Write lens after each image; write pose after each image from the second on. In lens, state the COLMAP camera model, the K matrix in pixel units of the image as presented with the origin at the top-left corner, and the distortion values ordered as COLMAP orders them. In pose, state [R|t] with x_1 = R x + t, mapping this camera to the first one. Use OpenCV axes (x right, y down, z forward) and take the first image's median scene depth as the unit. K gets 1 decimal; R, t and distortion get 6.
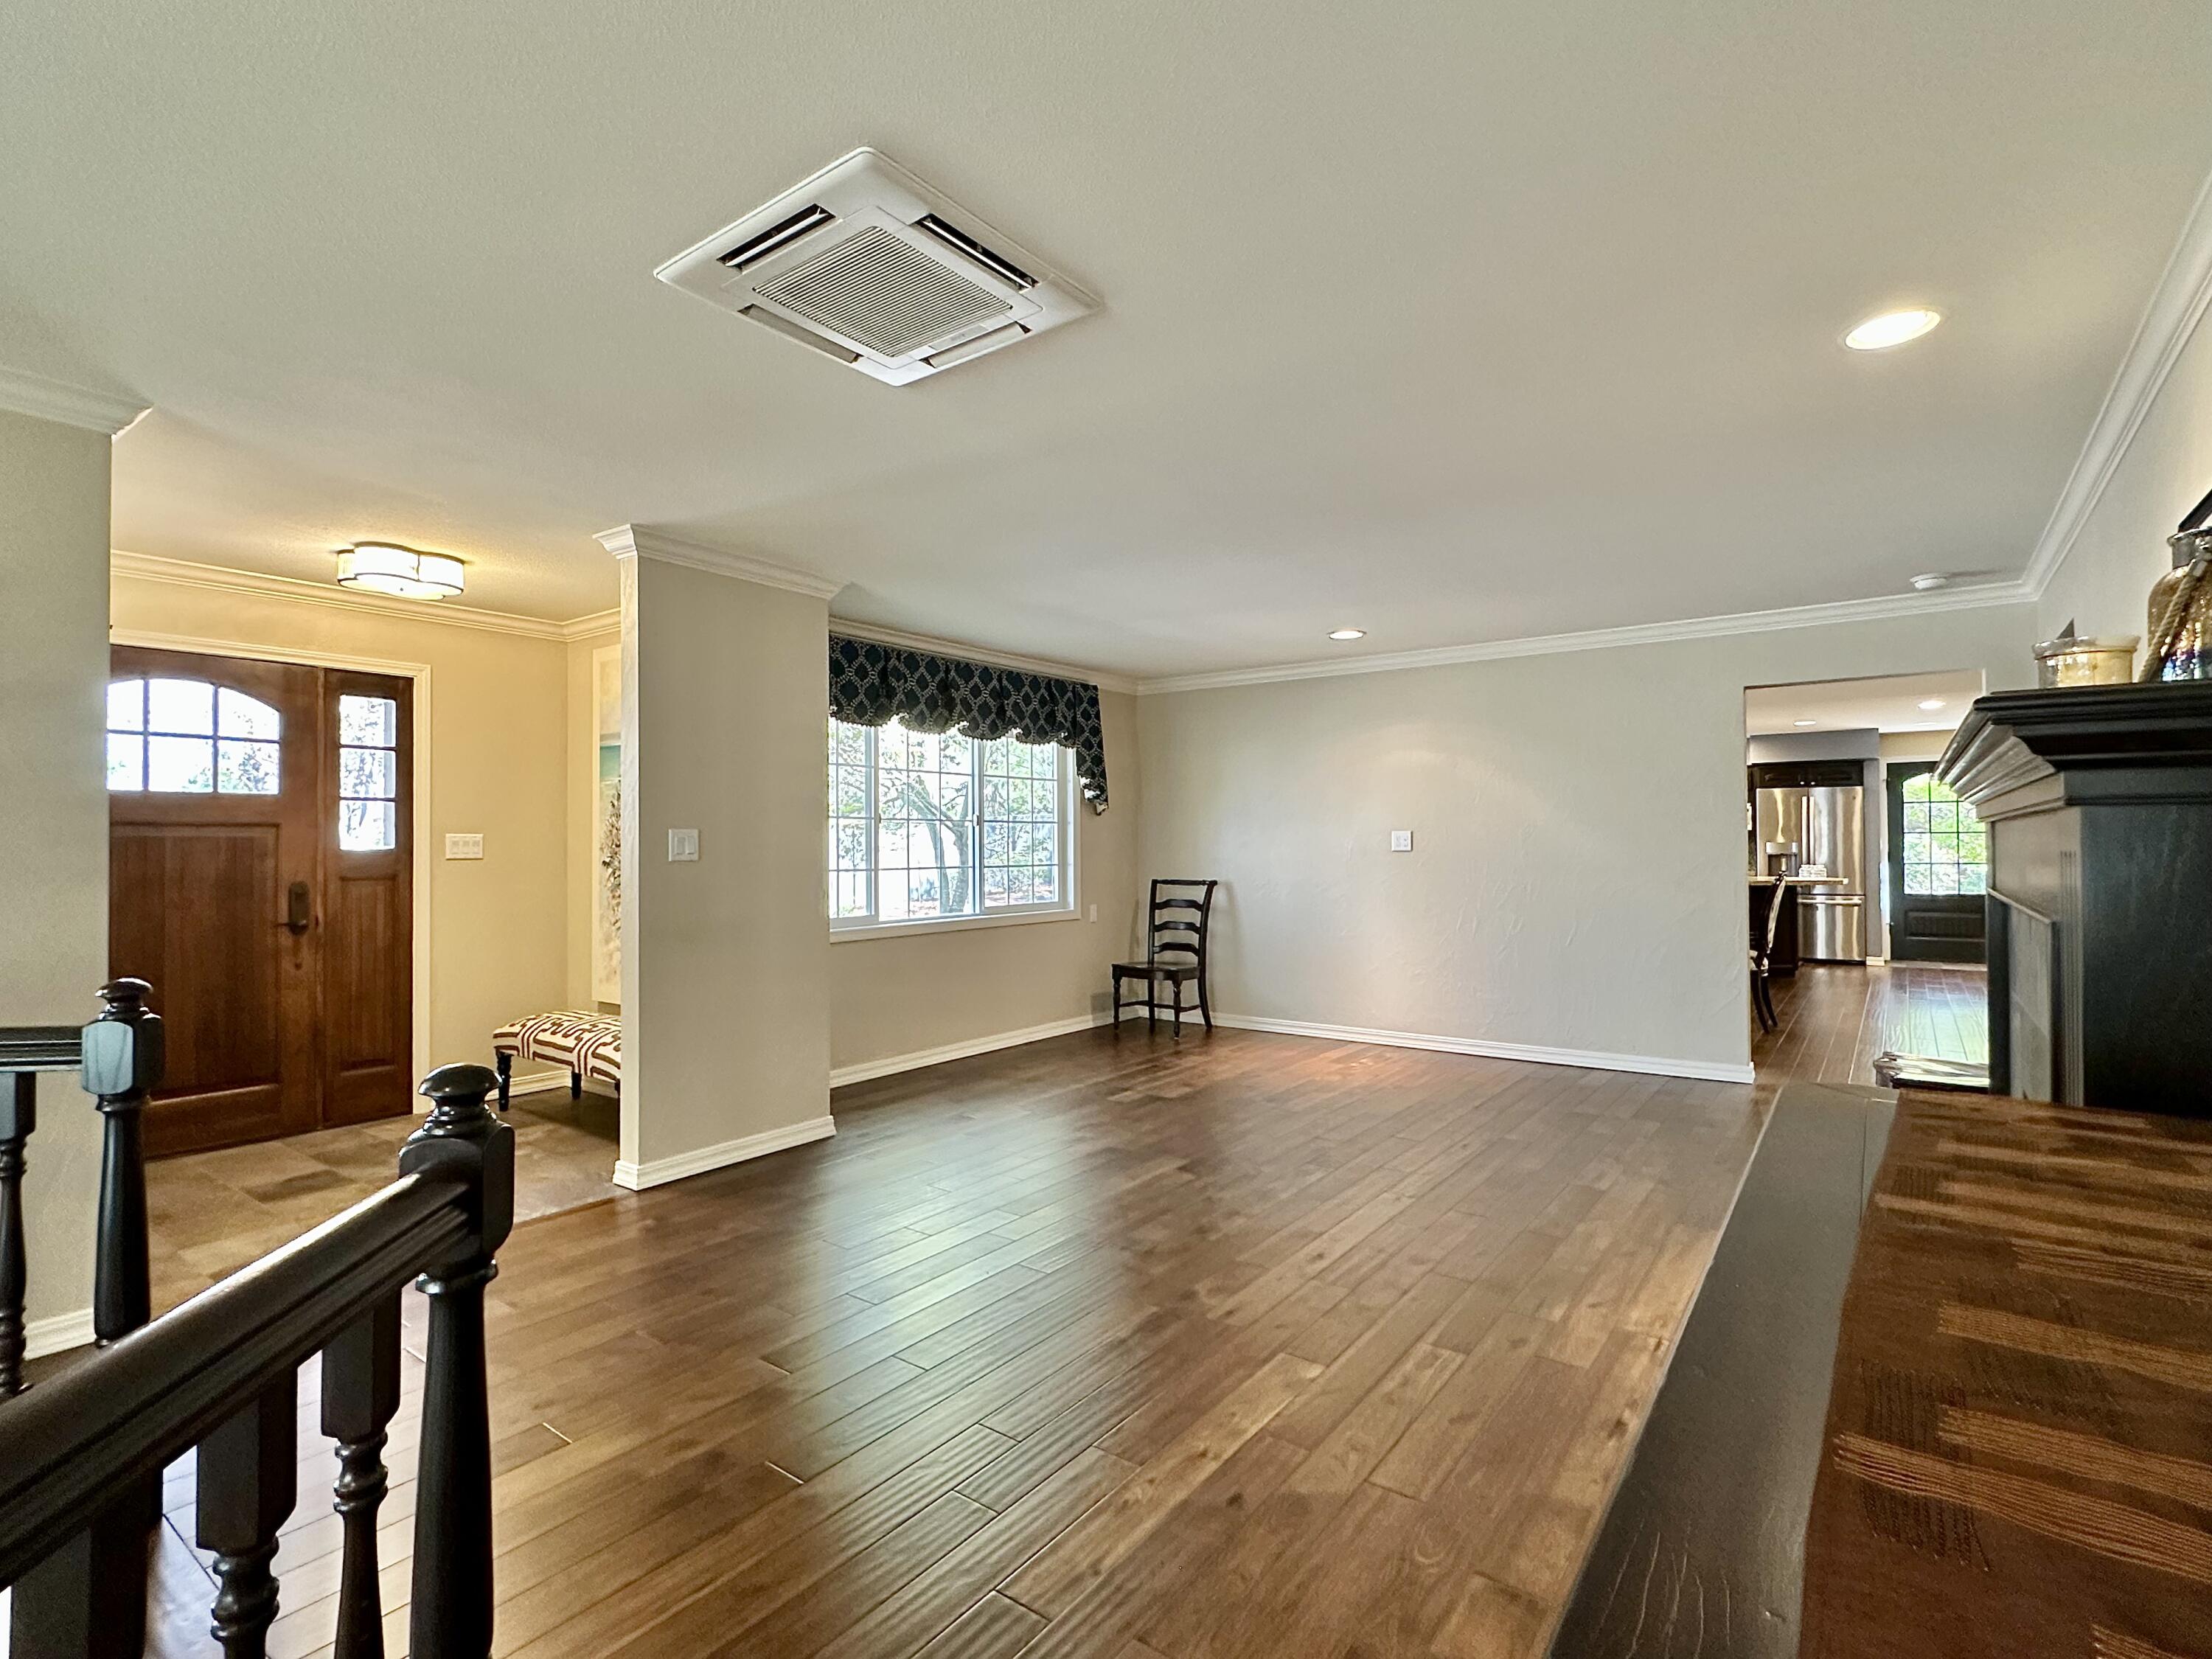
lens RADIAL K [[1060.3, 0, 1106.0], [0, 1060.3, 829.5], [0, 0, 1]] dist [-0.003023, -0.000259]
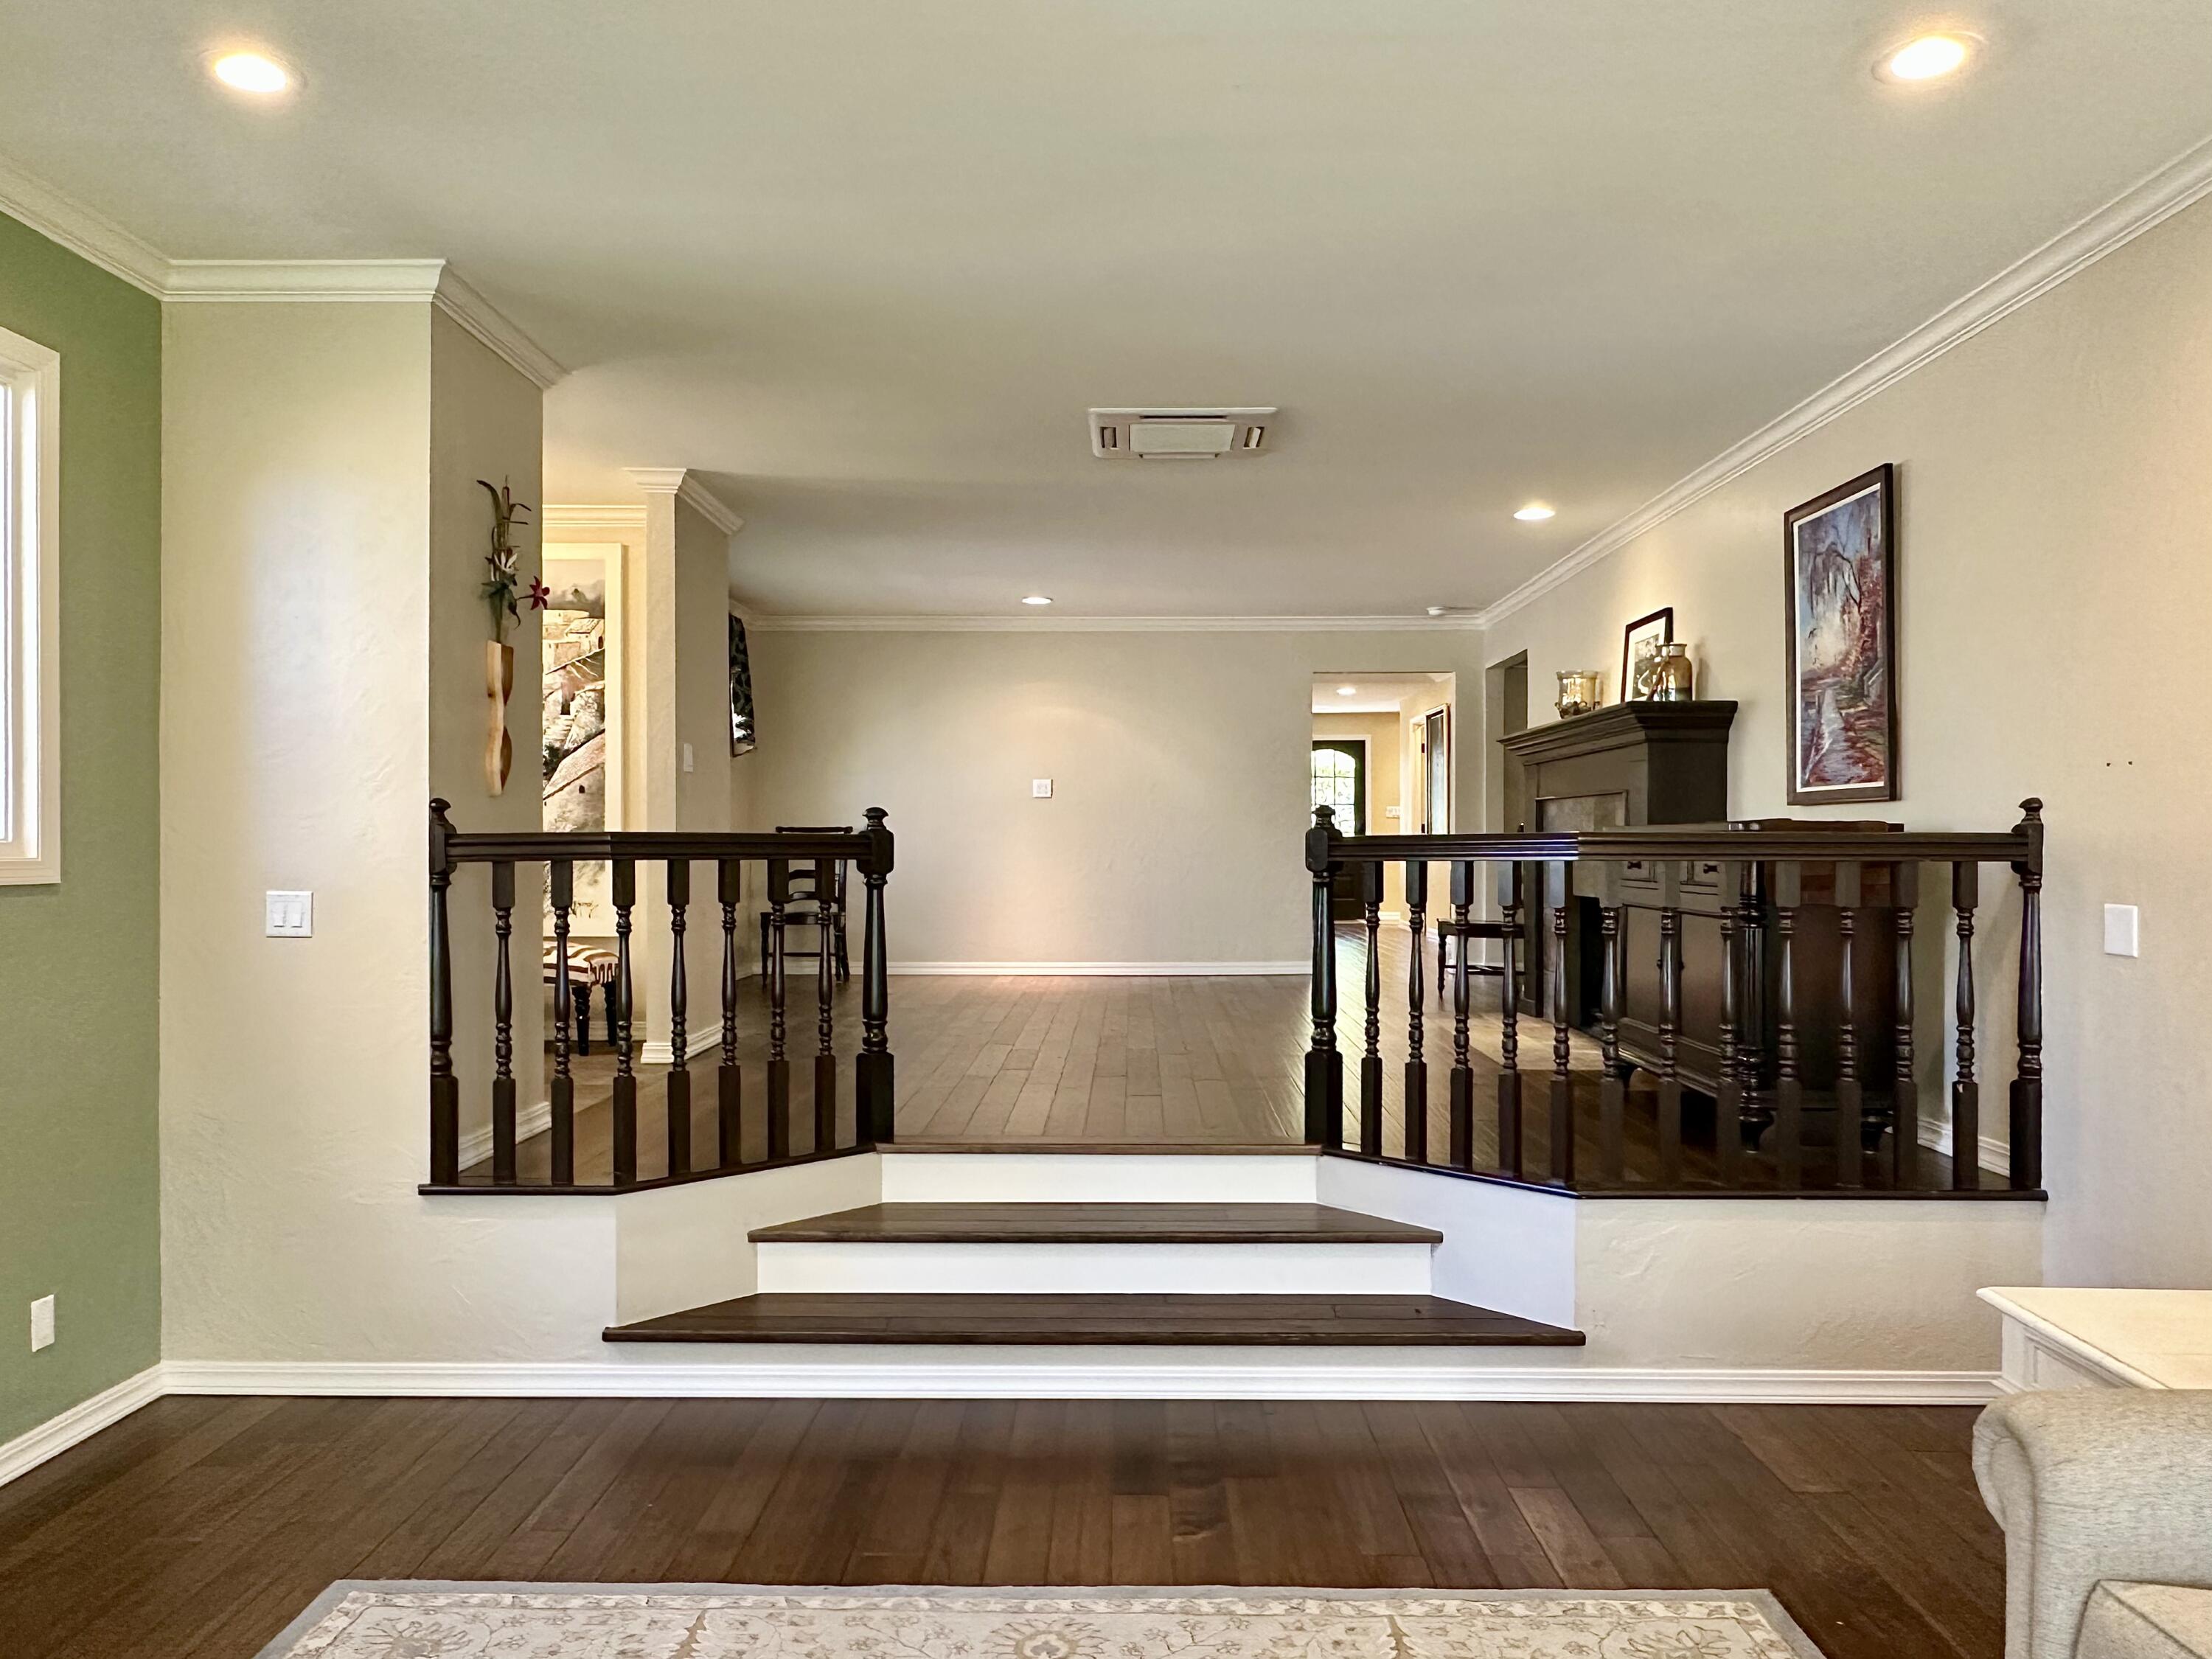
lens RADIAL K [[1562.8, 0, 1106.0], [0, 1562.8, 829.5], [0, 0, 1]] dist [0.002003, 0.000550]
pose [[0.810330, 0.007873, 0.585921, -0.662235], [-0.012177, 0.999920, 0.003406, 0.050766], [-0.585847, -0.009895, 0.810361, -0.375703]]
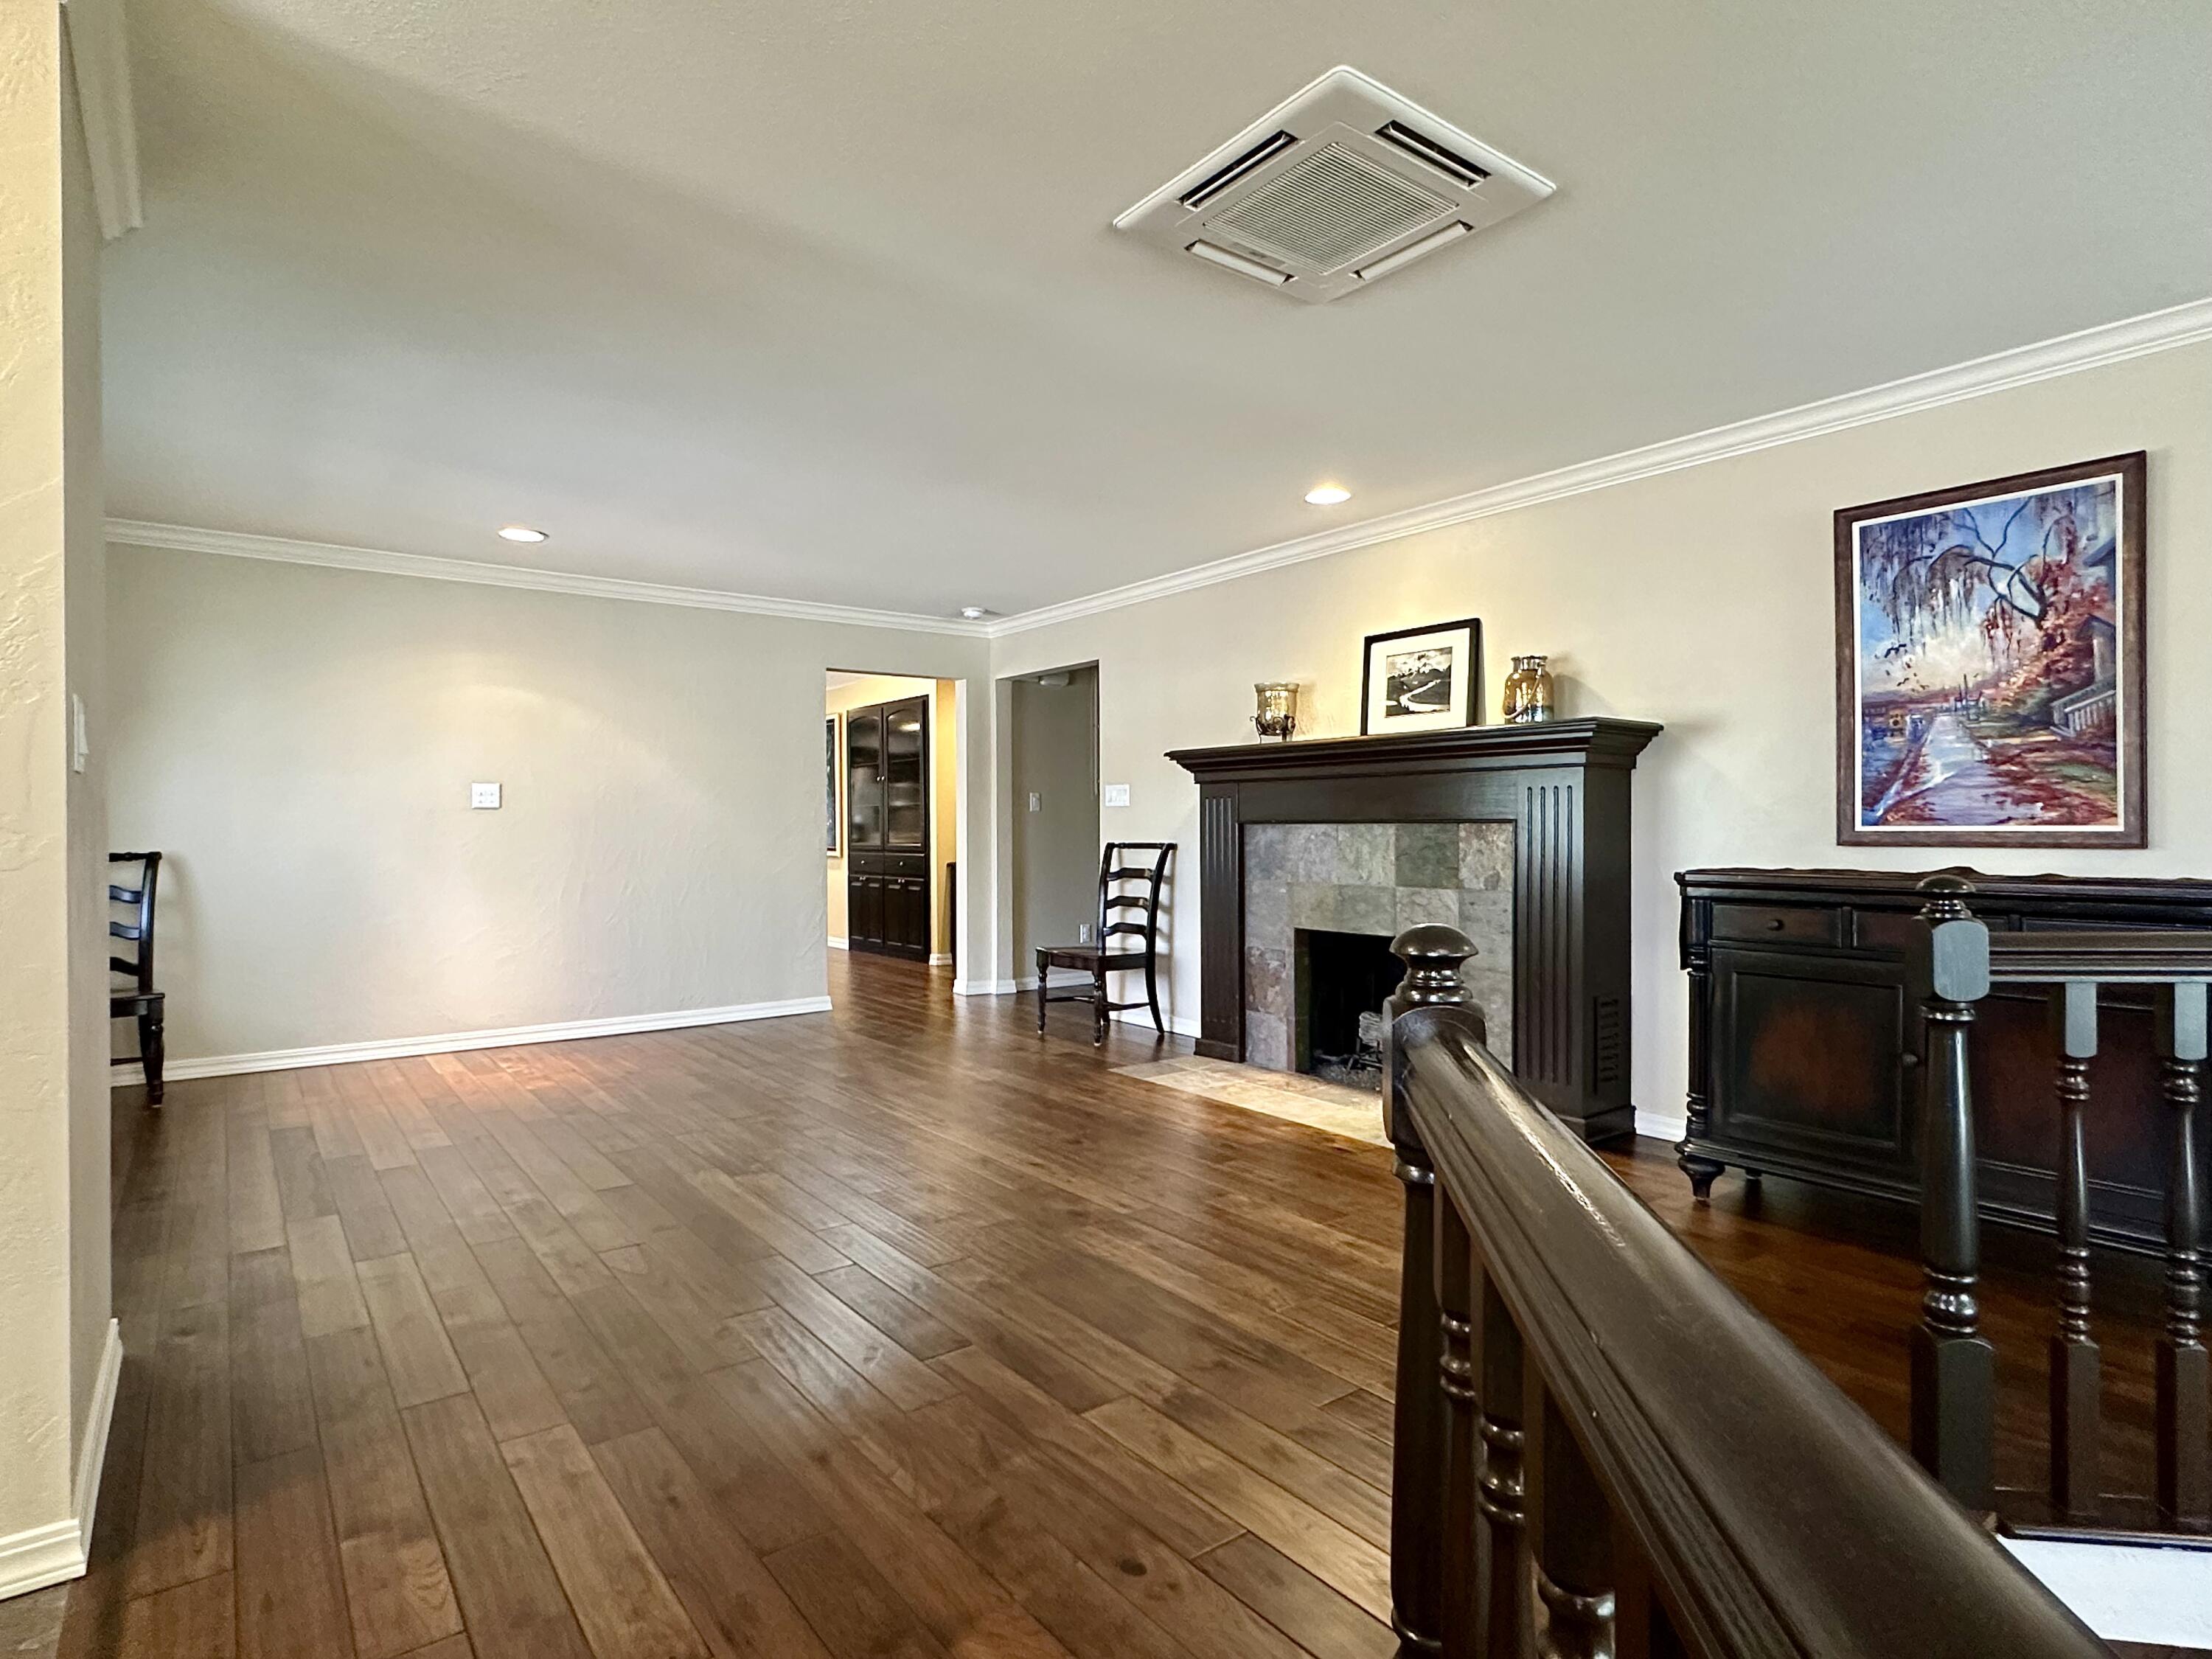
lens RADIAL K [[1173.2, 0, 1106.0], [0, 1173.2, 829.5], [0, 0, 1]] dist [-0.002303, 0.001058]
pose [[0.280113, 0.000290, 0.959967, -0.485973], [-0.012566, 0.999915, 0.003365, 0.029540], [-0.959885, -0.013006, 0.280093, 0.315807]]
